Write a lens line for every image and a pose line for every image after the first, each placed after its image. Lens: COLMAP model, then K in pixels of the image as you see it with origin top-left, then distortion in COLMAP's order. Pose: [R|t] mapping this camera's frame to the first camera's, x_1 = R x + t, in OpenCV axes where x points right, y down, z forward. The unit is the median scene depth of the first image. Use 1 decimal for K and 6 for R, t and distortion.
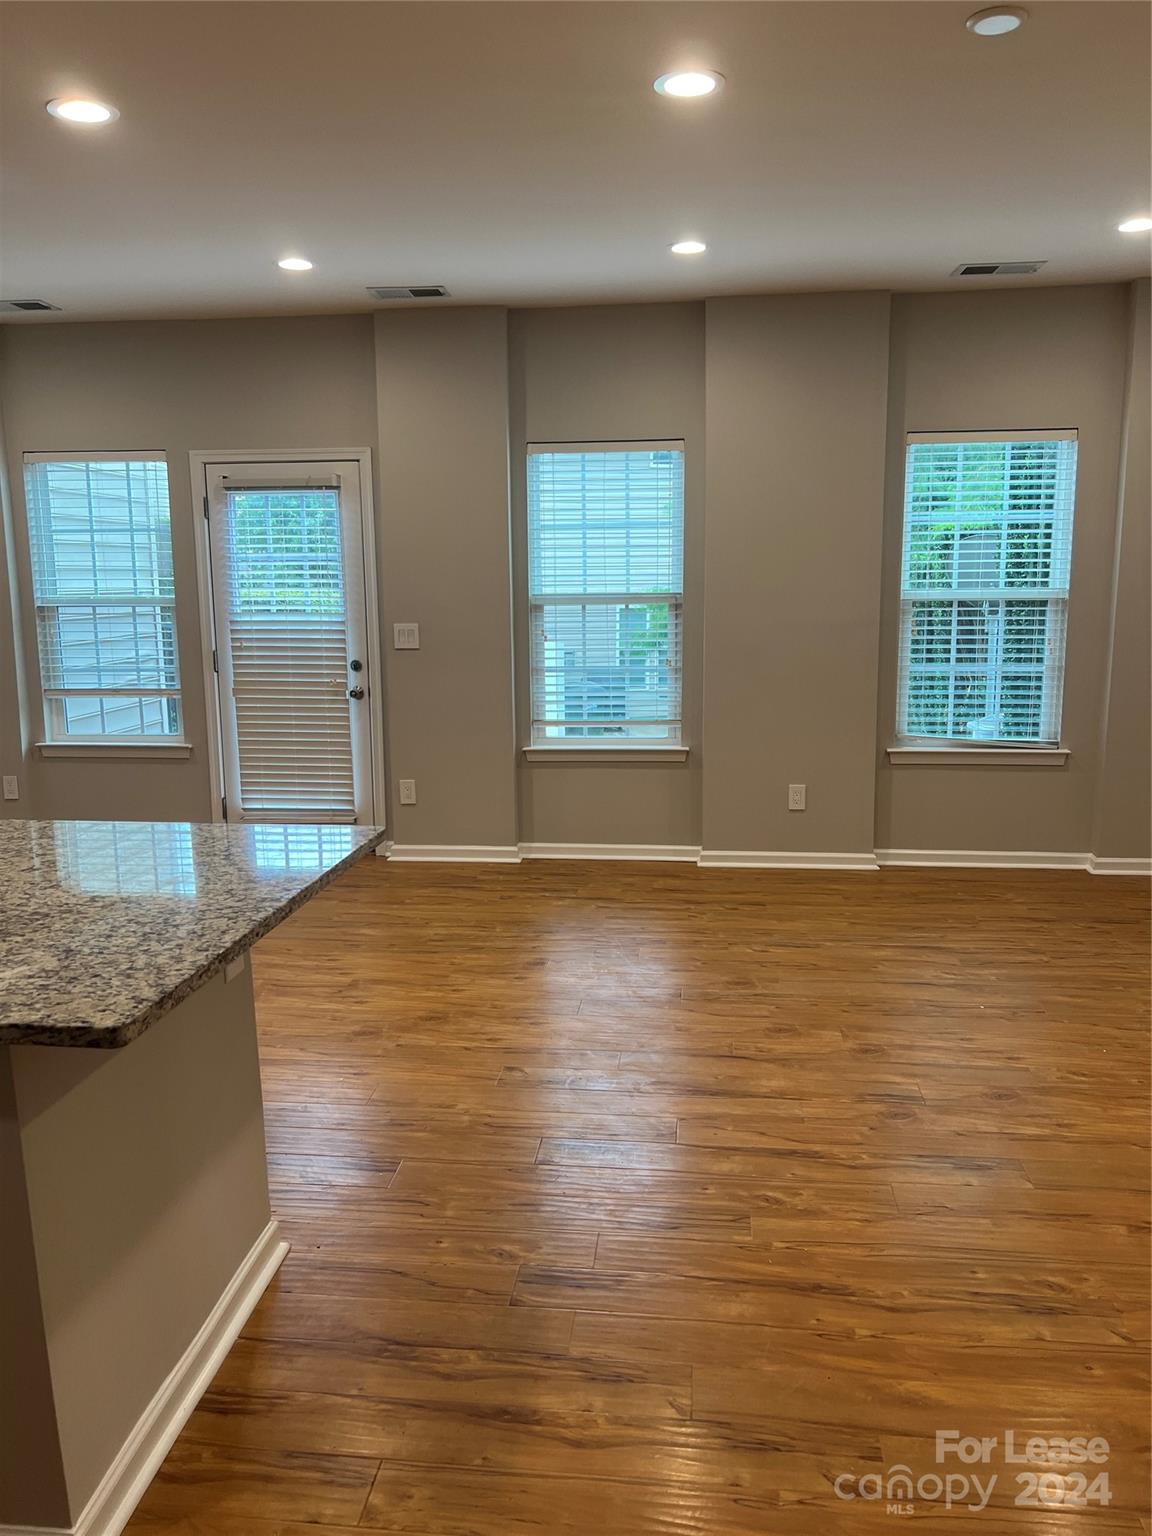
lens RADIAL K [[1152.1, 0, 579.2], [0, 1152.1, 768.9], [0, 0, 1]] dist [0.028898, -0.031014]
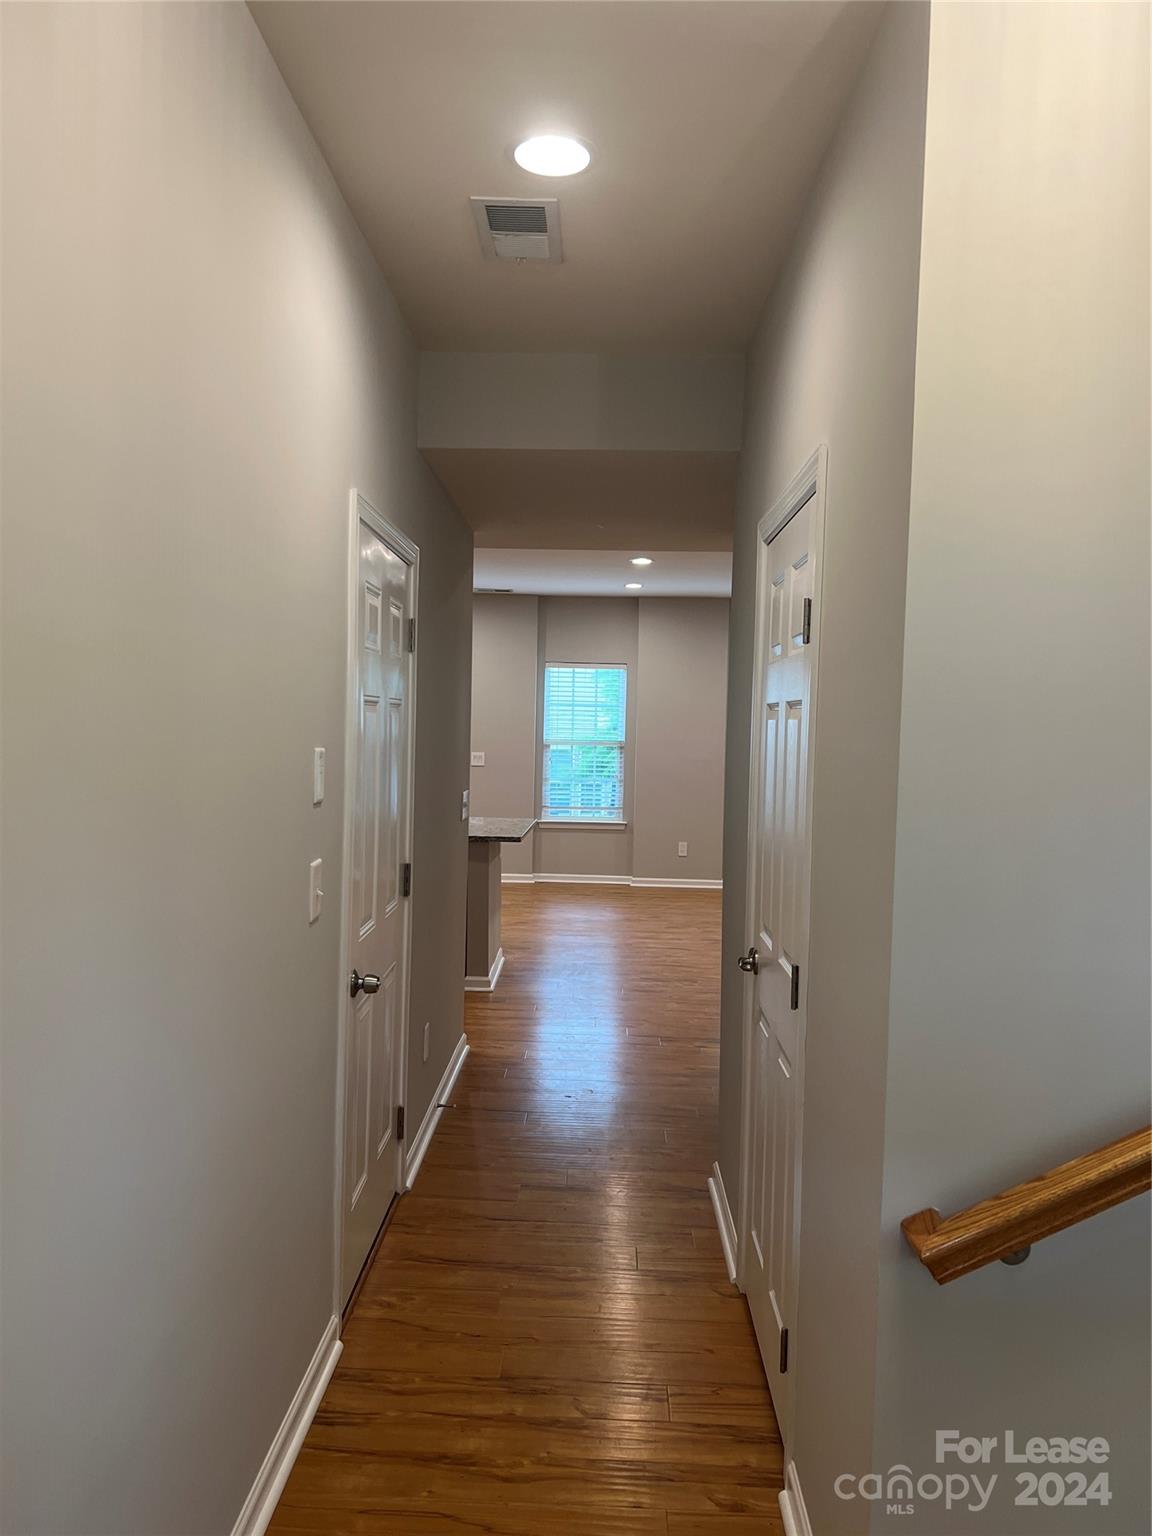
lens RADIAL K [[1152.1, 0, 576.1], [0, 1152.1, 766.6], [0, 0, 1]] dist [0.028898, -0.031014]
pose [[0.997833, 0.027588, 0.059728, -0.694054], [-0.020688, 0.993356, -0.113209, 0.718460], [-0.062455, 0.111728, 0.991774, -5.918450]]
